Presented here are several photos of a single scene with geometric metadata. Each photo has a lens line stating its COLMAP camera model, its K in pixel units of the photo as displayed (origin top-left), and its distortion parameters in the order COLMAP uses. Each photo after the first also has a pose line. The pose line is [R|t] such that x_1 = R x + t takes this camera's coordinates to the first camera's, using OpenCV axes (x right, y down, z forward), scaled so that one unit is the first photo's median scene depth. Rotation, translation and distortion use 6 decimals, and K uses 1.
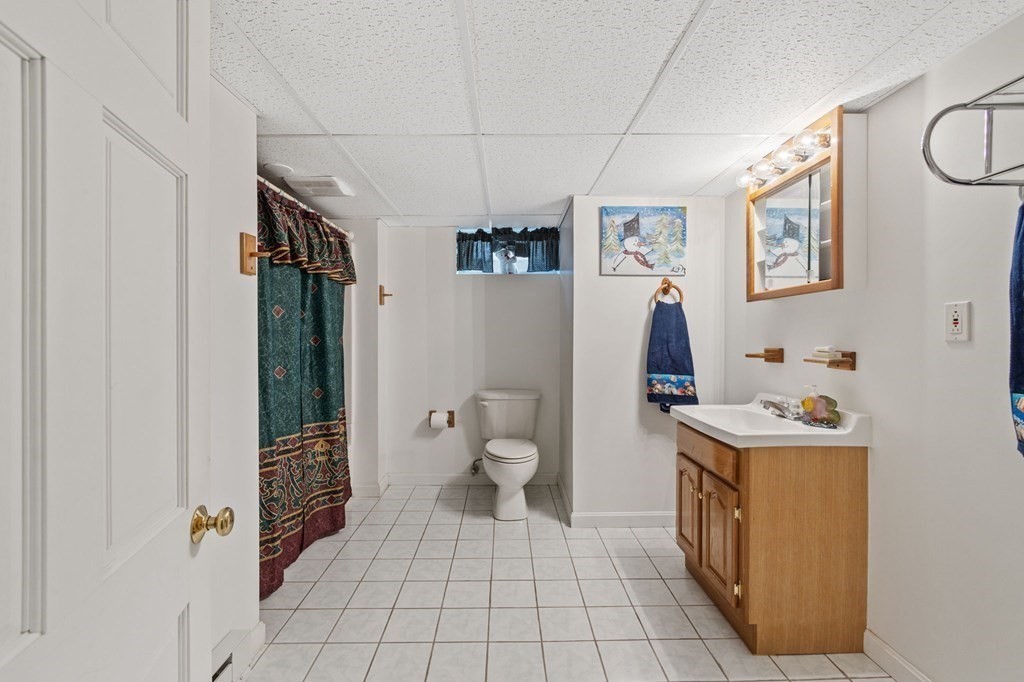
lens RADIAL K [[436.6, 0, 512.0], [0, 436.6, 341.0], [0, 0, 1]] dist [-0.002331, 0.000051]
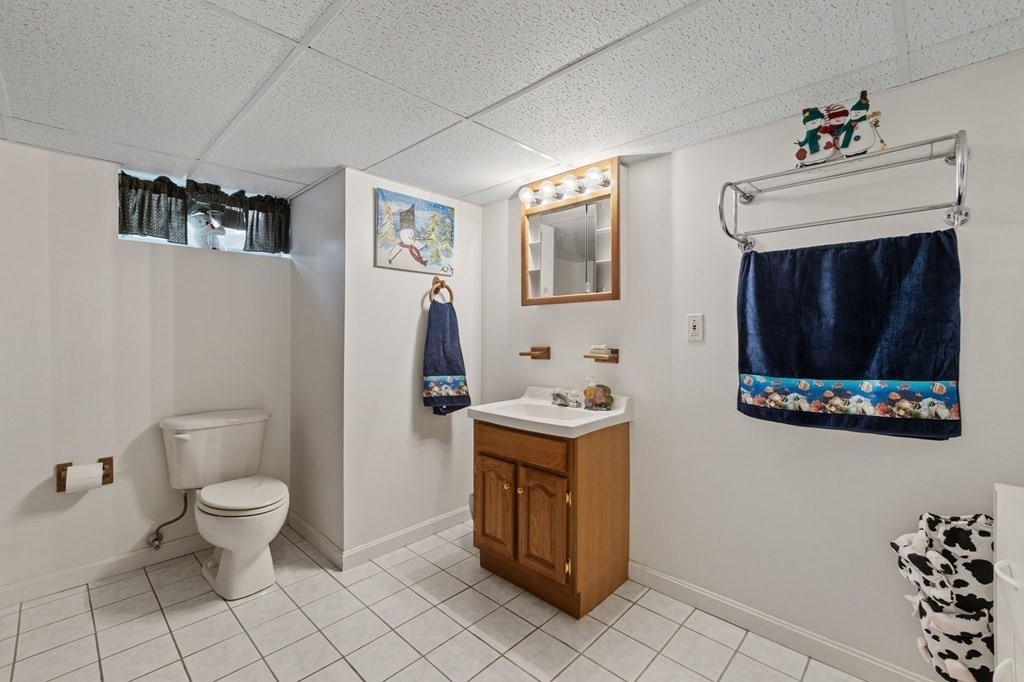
lens RADIAL K [[437.9, 0, 510.0], [0, 437.9, 335.9], [0, 0, 1]] dist [-0.003651, 0.000346]
pose [[0.701181, -0.003378, 0.712975, -0.232565], [0.008517, 0.999957, -0.003638, -0.007598], [-0.712932, 0.008624, 0.701180, 0.201908]]
